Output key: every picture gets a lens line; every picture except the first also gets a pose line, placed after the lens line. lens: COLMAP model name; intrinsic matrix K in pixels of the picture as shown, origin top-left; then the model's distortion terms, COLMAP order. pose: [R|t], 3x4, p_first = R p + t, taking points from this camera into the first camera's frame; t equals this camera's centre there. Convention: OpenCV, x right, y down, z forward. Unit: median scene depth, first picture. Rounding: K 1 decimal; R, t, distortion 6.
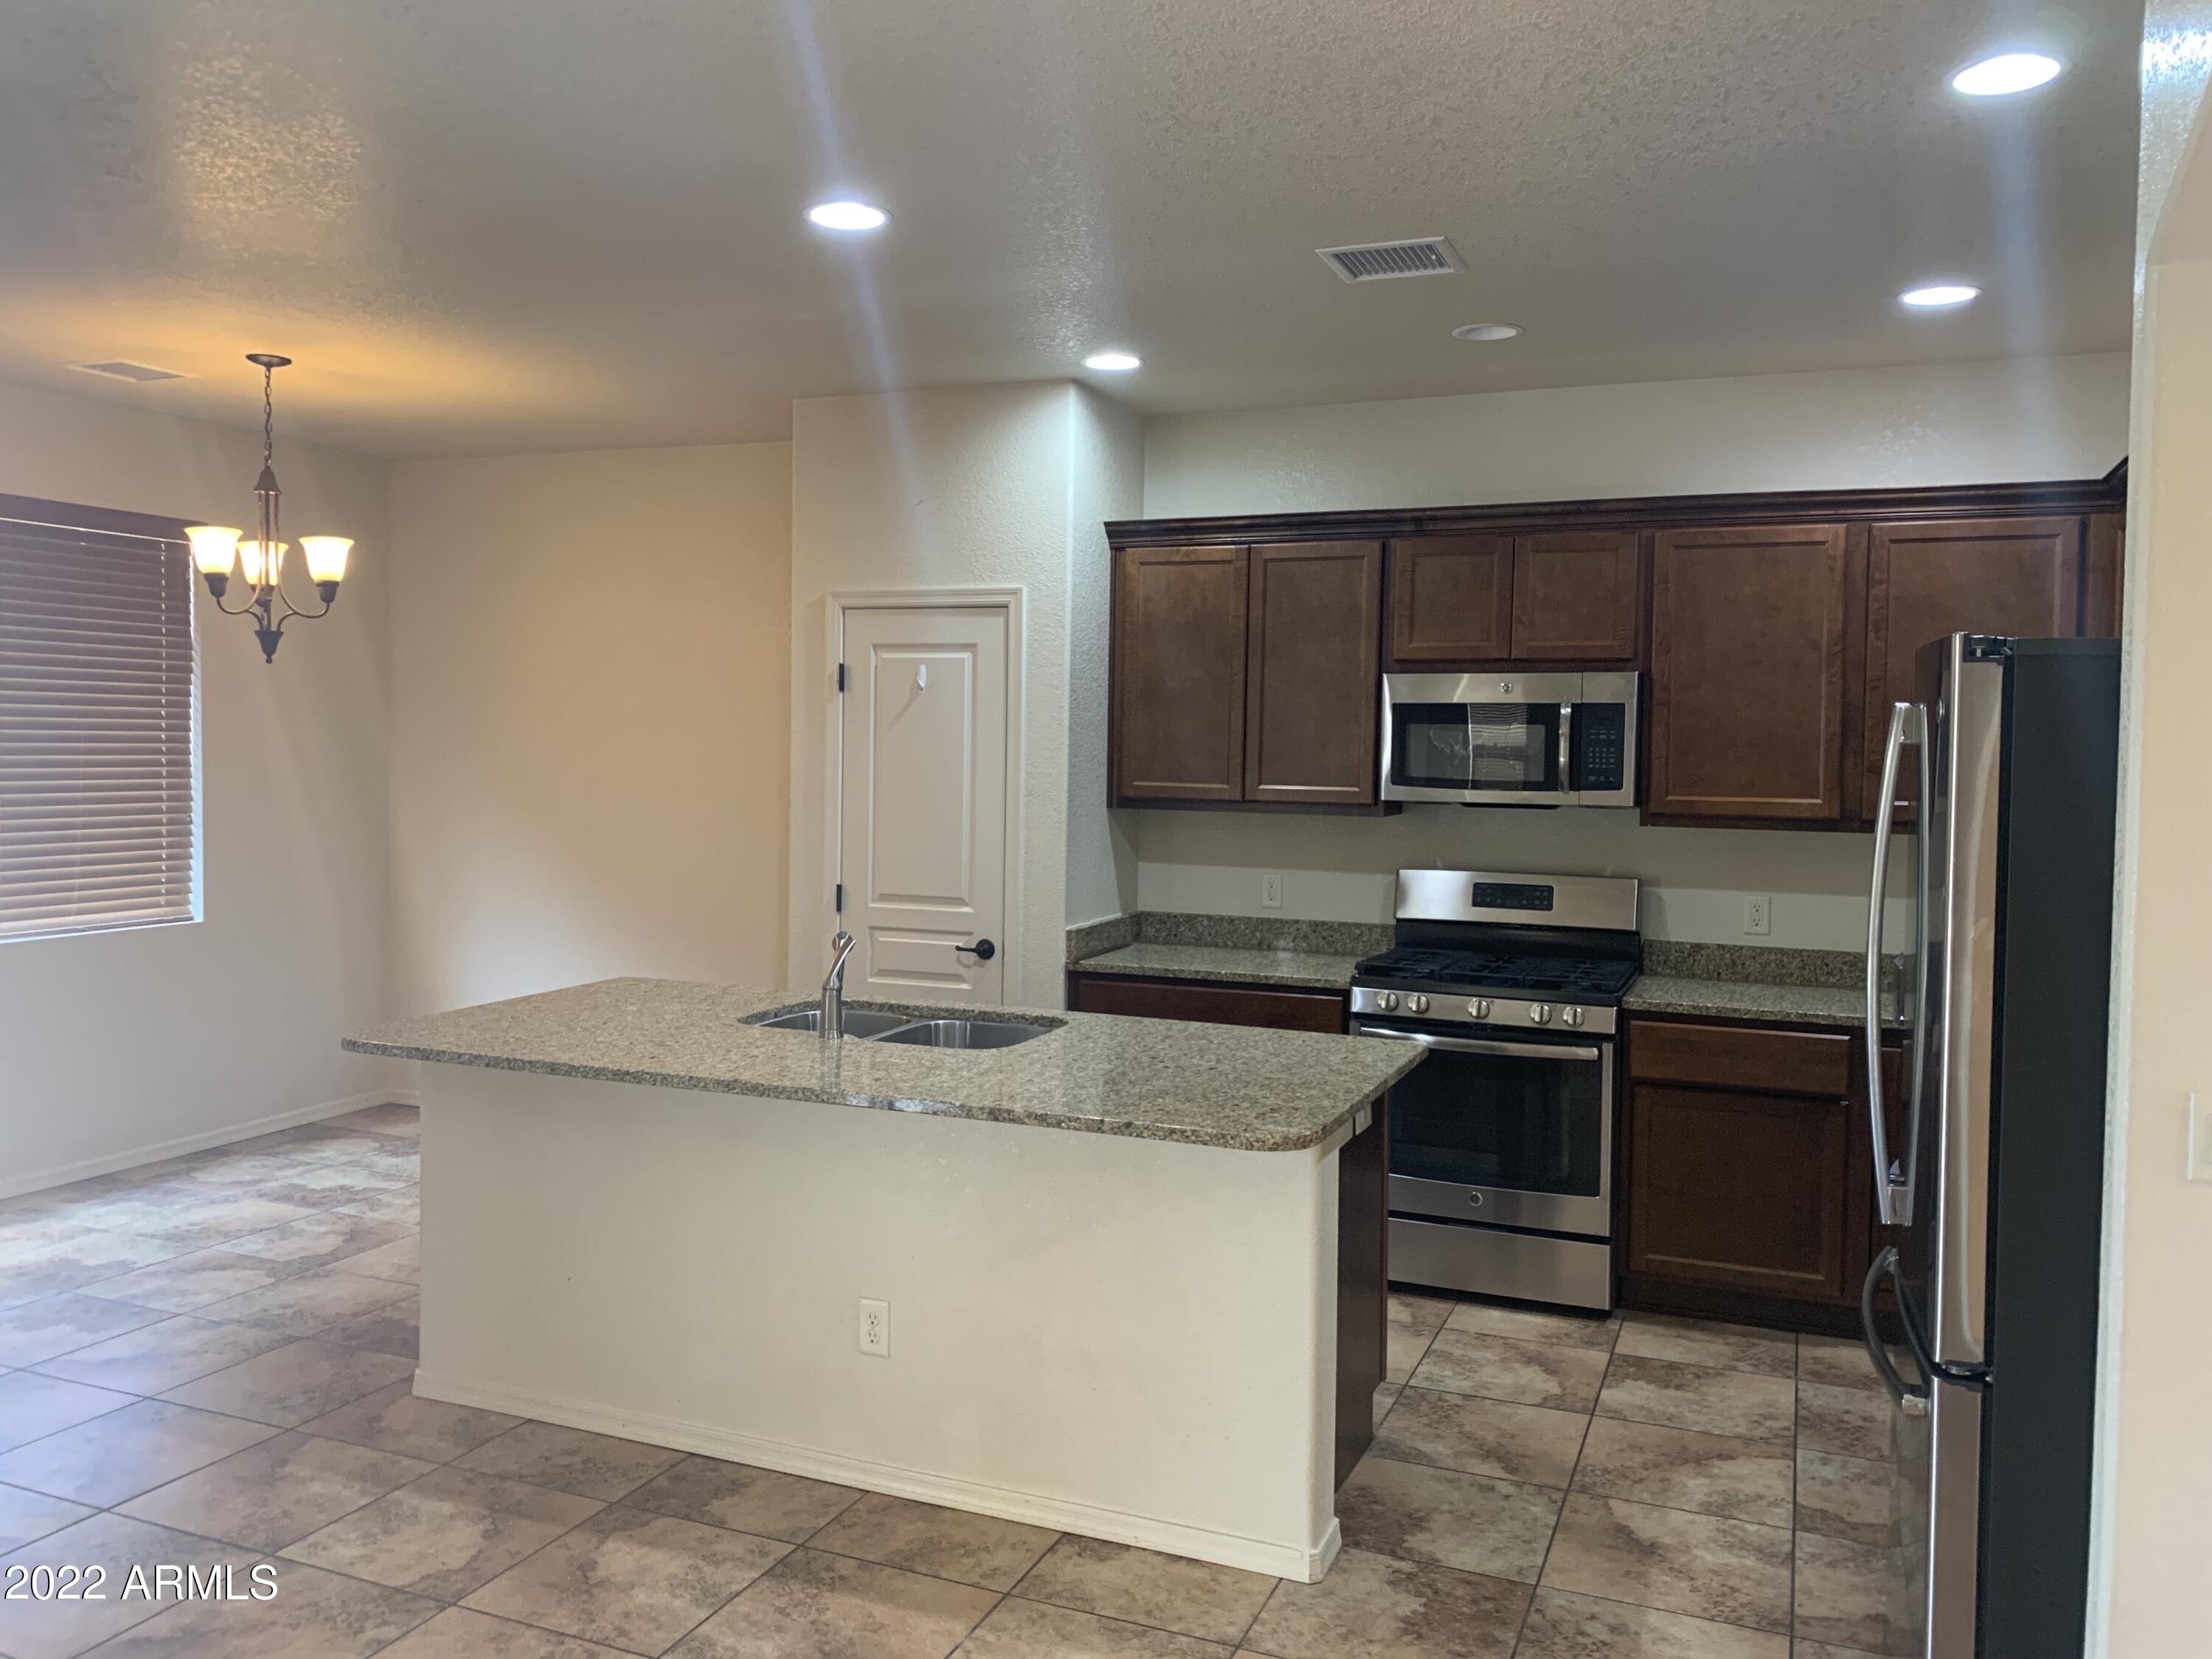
lens RADIAL K [[1653.1, 0, 1106.0], [0, 1653.1, 829.5], [0, 0, 1]] dist [0.003570, 0.001030]
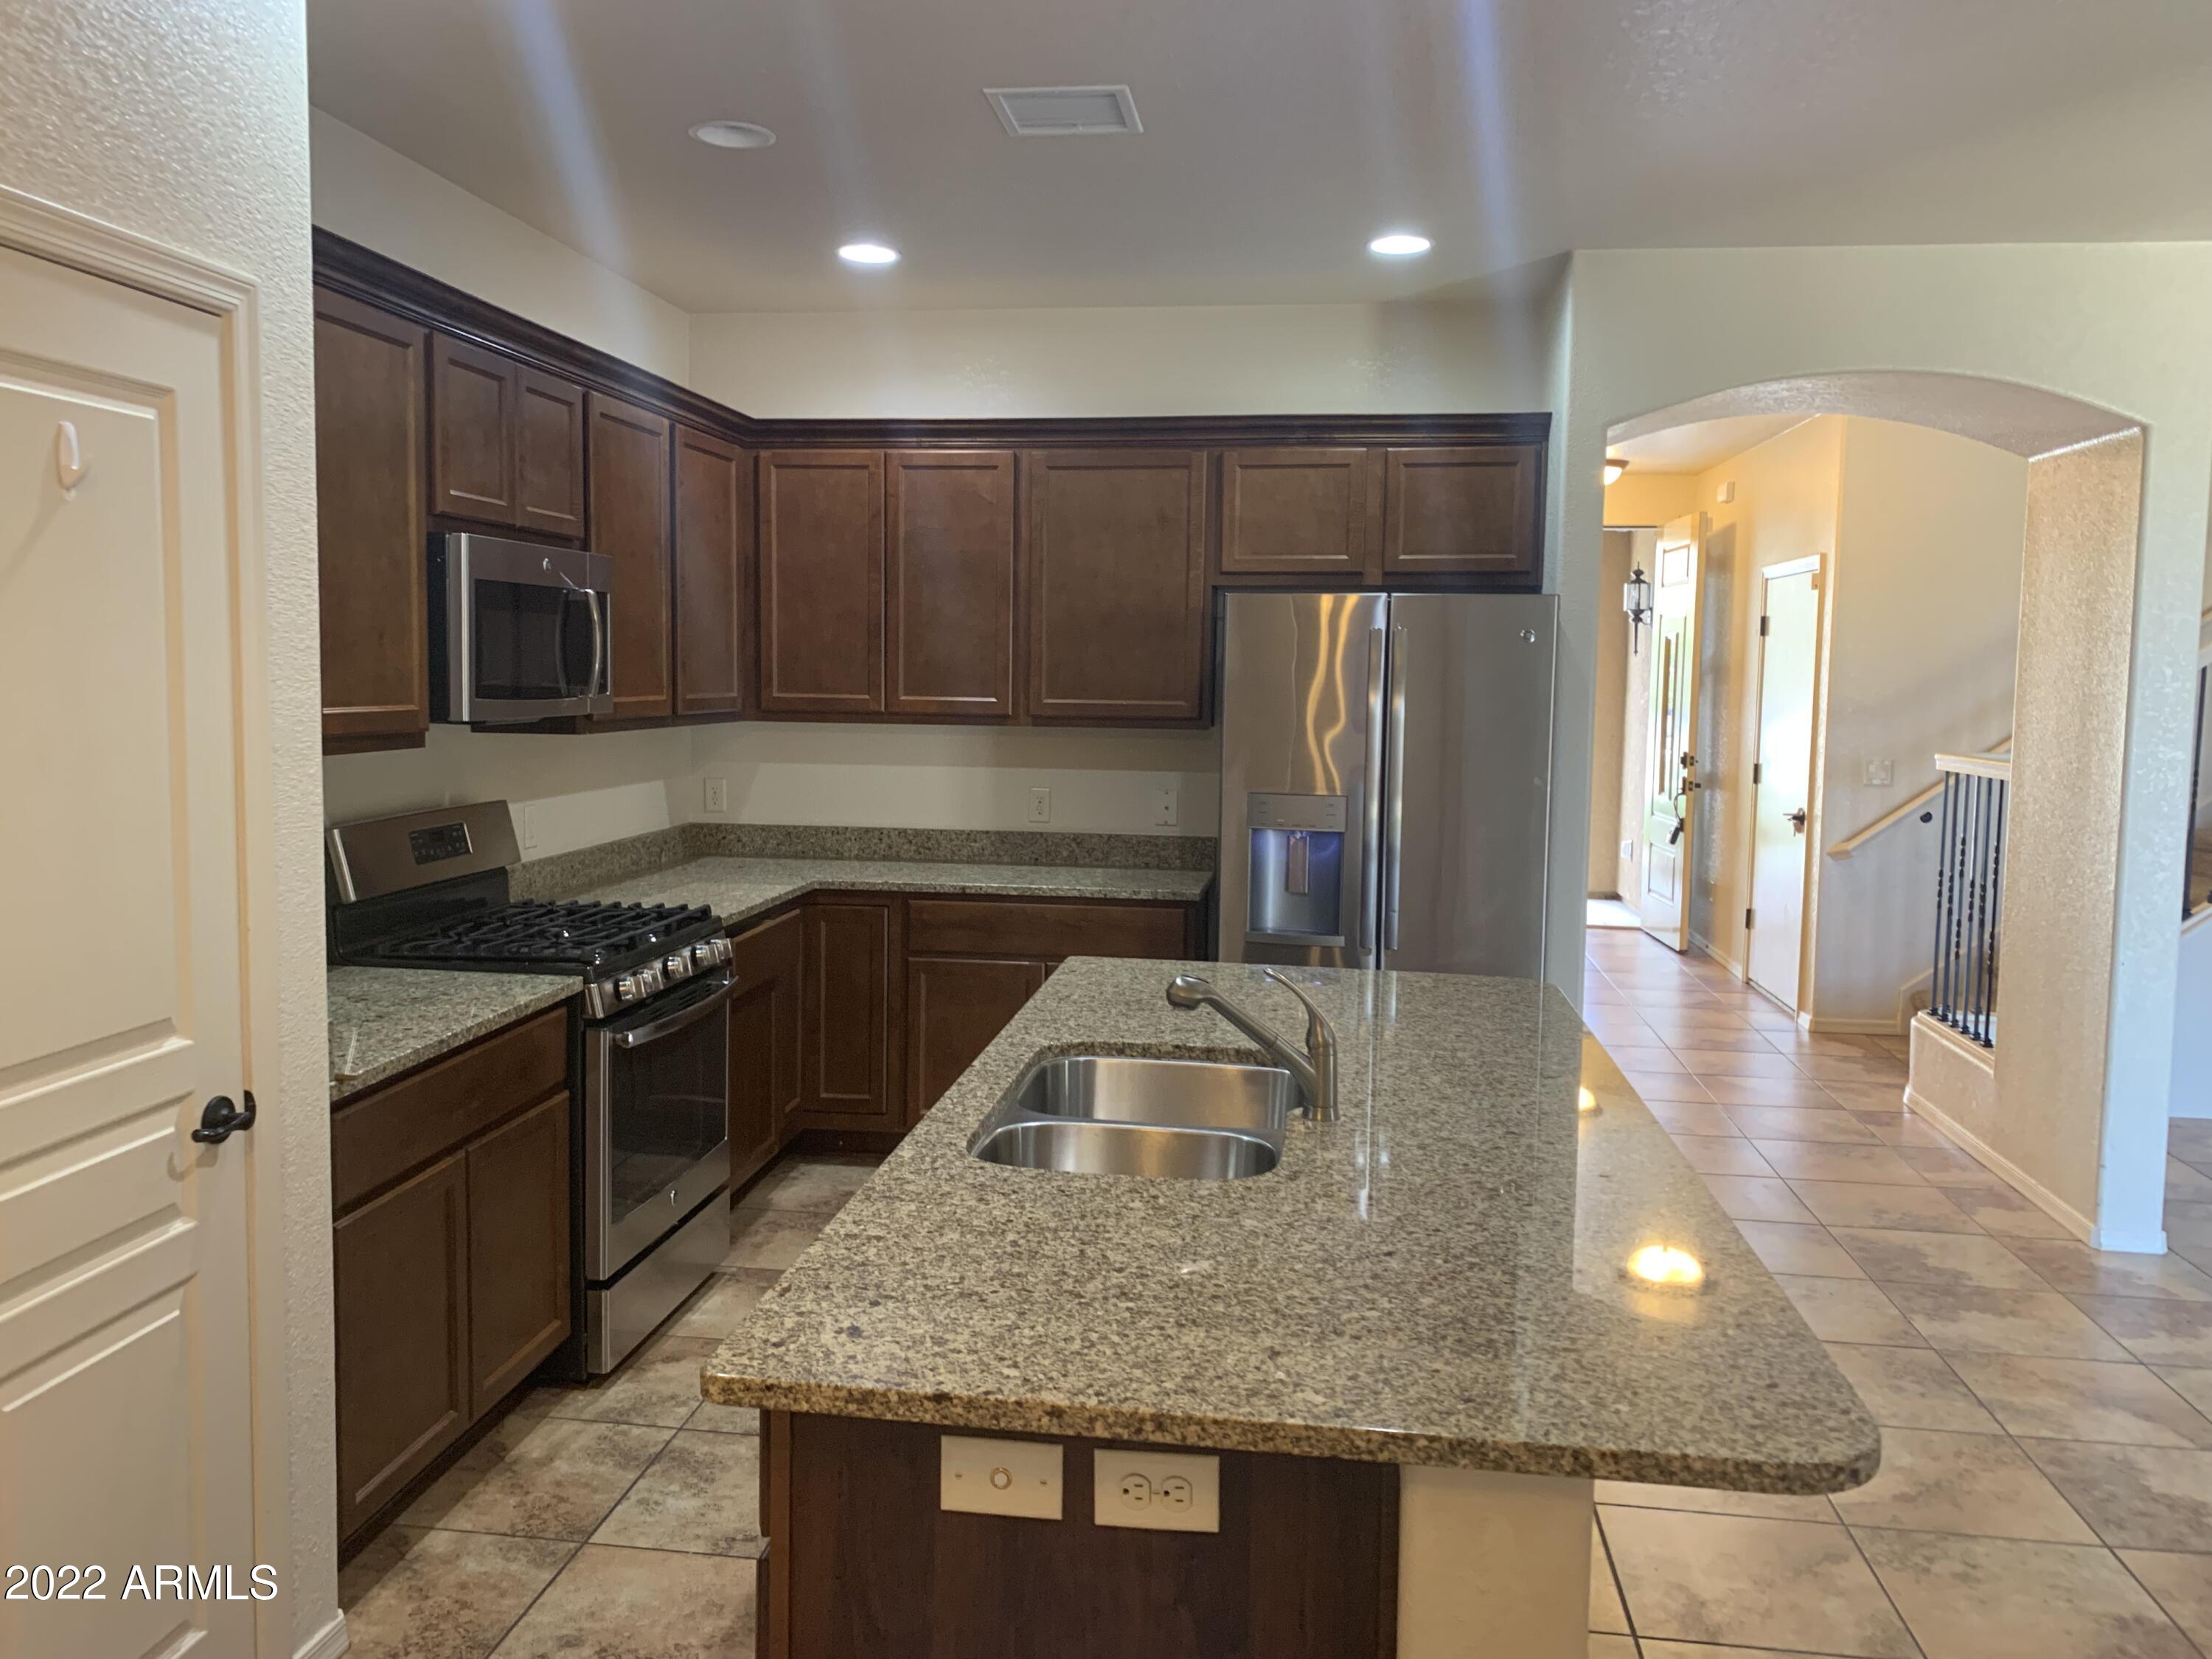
lens RADIAL K [[1653.1, 0, 1106.0], [0, 1653.1, 829.5], [0, 0, 1]] dist [0.003570, 0.001030]
pose [[-0.267171, -0.114893, 0.956775, -0.544853], [0.007696, 0.992581, 0.121342, -0.053470], [-0.963618, 0.039783, -0.264305, 0.902103]]
